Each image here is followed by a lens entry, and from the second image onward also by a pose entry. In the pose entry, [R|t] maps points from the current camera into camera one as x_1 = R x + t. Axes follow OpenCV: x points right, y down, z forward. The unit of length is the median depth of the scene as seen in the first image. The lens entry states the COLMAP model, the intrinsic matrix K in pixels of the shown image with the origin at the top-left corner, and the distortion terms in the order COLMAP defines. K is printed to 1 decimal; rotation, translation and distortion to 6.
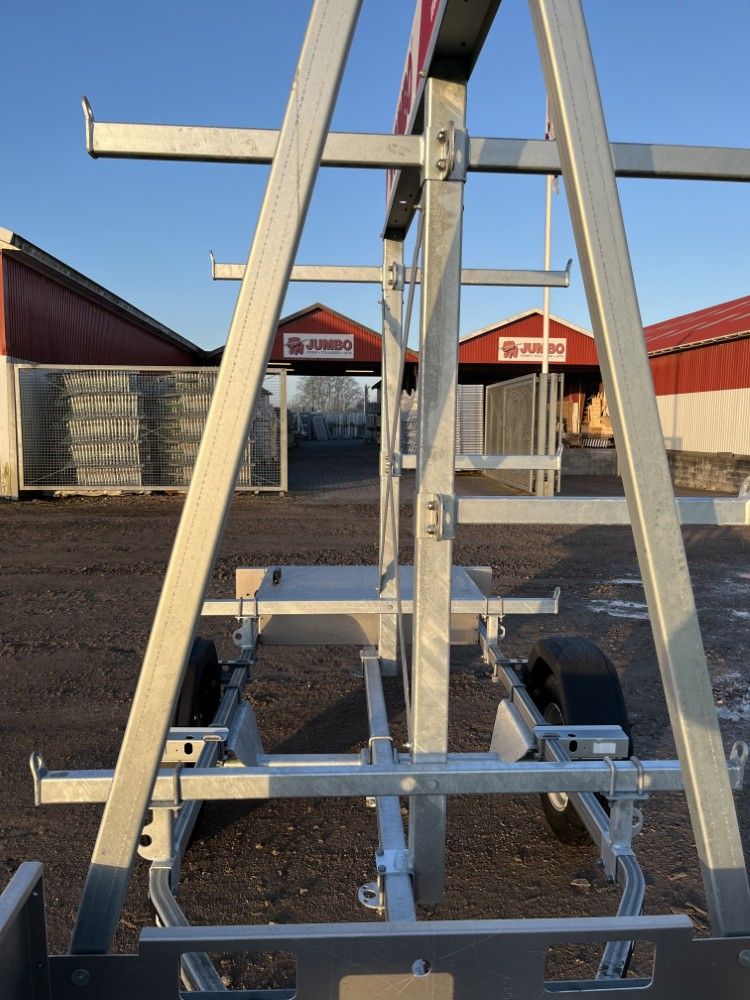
lens RADIAL K [[734.4, 0, 372.4], [0, 734.4, 501.1], [0, 0, 1]] dist [0.019316, -0.028039]
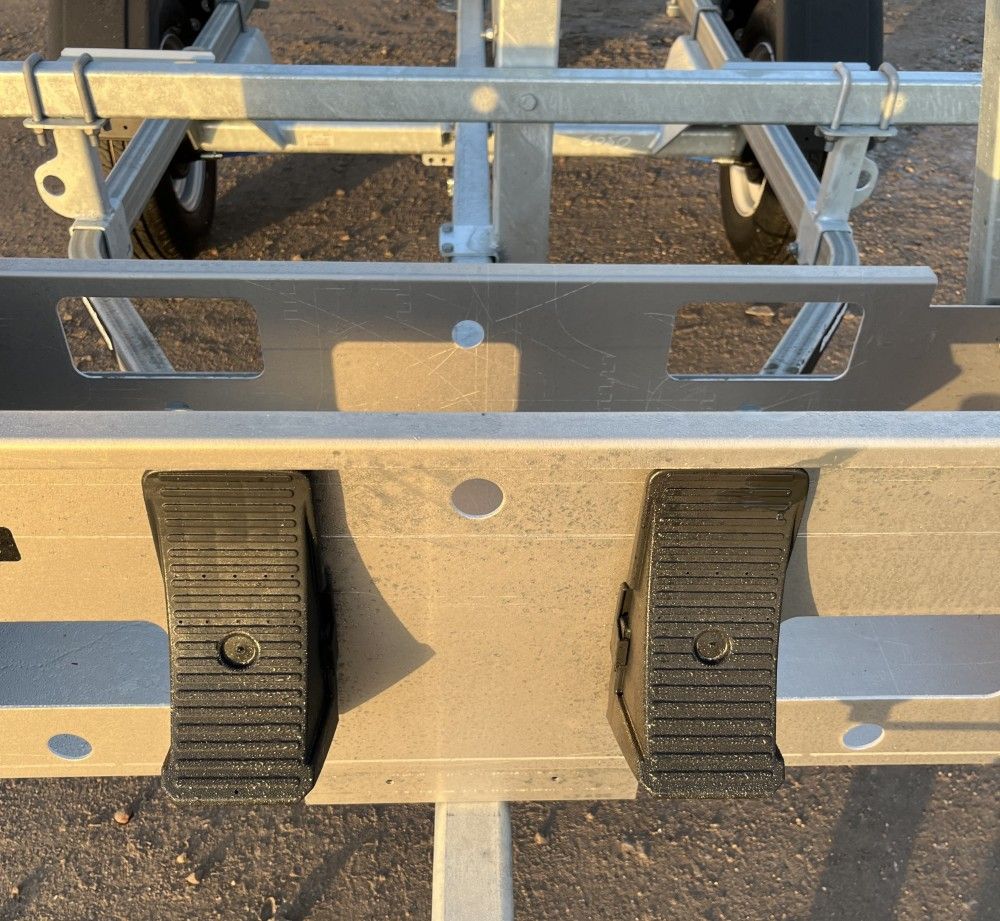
lens RADIAL K [[1039.9, 0, 499.3], [0, 1039.9, 461.9], [0, 0, 1]] dist [-0.006657, 0.000000]
pose [[0.999614, 0.027766, -0.000651, 0.066071], [-0.023041, 0.842123, 0.538793, 0.179989], [0.015508, -0.538570, 0.842438, 0.156747]]
